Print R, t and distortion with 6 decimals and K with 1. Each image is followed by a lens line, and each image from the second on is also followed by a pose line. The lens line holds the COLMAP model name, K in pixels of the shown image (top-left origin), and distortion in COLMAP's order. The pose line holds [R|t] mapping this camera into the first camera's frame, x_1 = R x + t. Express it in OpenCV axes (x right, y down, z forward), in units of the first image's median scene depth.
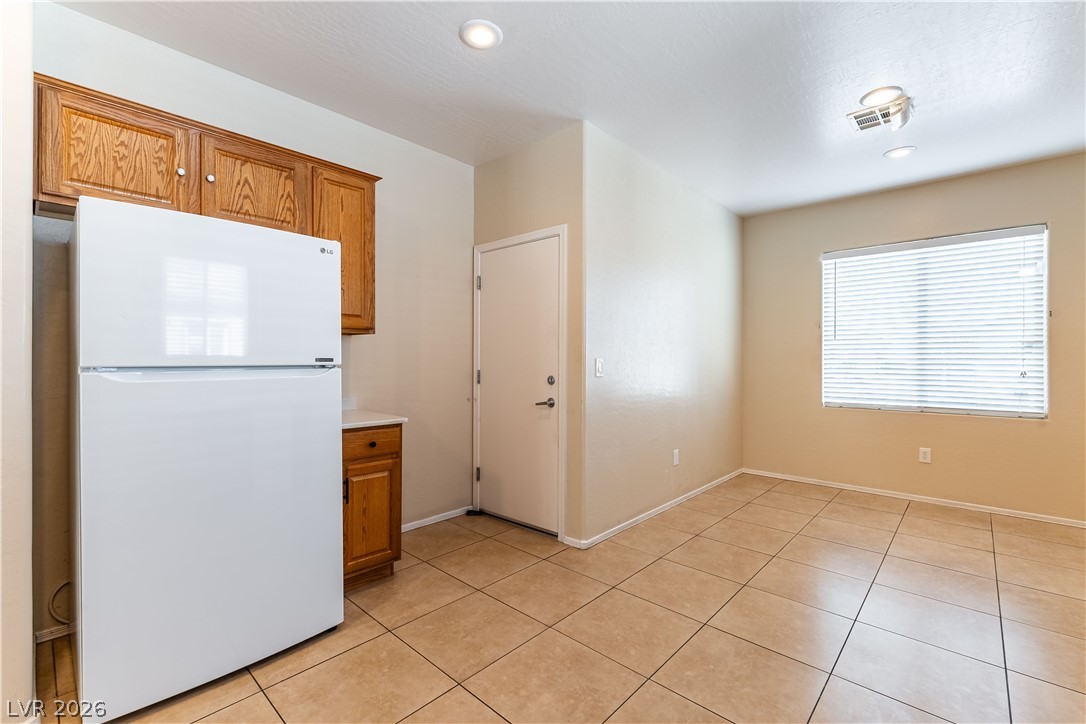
lens RADIAL K [[478.4, 0, 545.1], [0, 478.4, 359.1], [0, 0, 1]] dist [-0.000437, -0.000120]
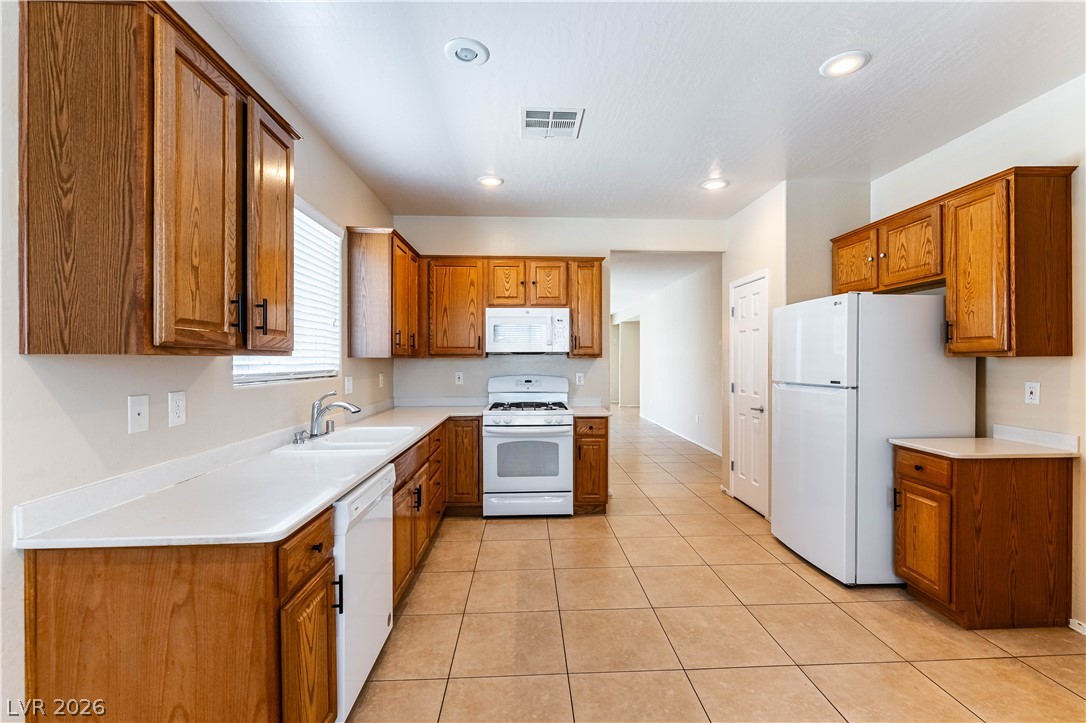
lens RADIAL K [[478.4, 0, 545.3], [0, 478.4, 361.4], [0, 0, 1]] dist [-0.000437, -0.000120]
pose [[-0.717216, -0.000021, -0.696850, 0.977134], [-0.000974, 0.999999, 0.000972, -0.052514], [0.696850, 0.001376, -0.717216, 1.242025]]
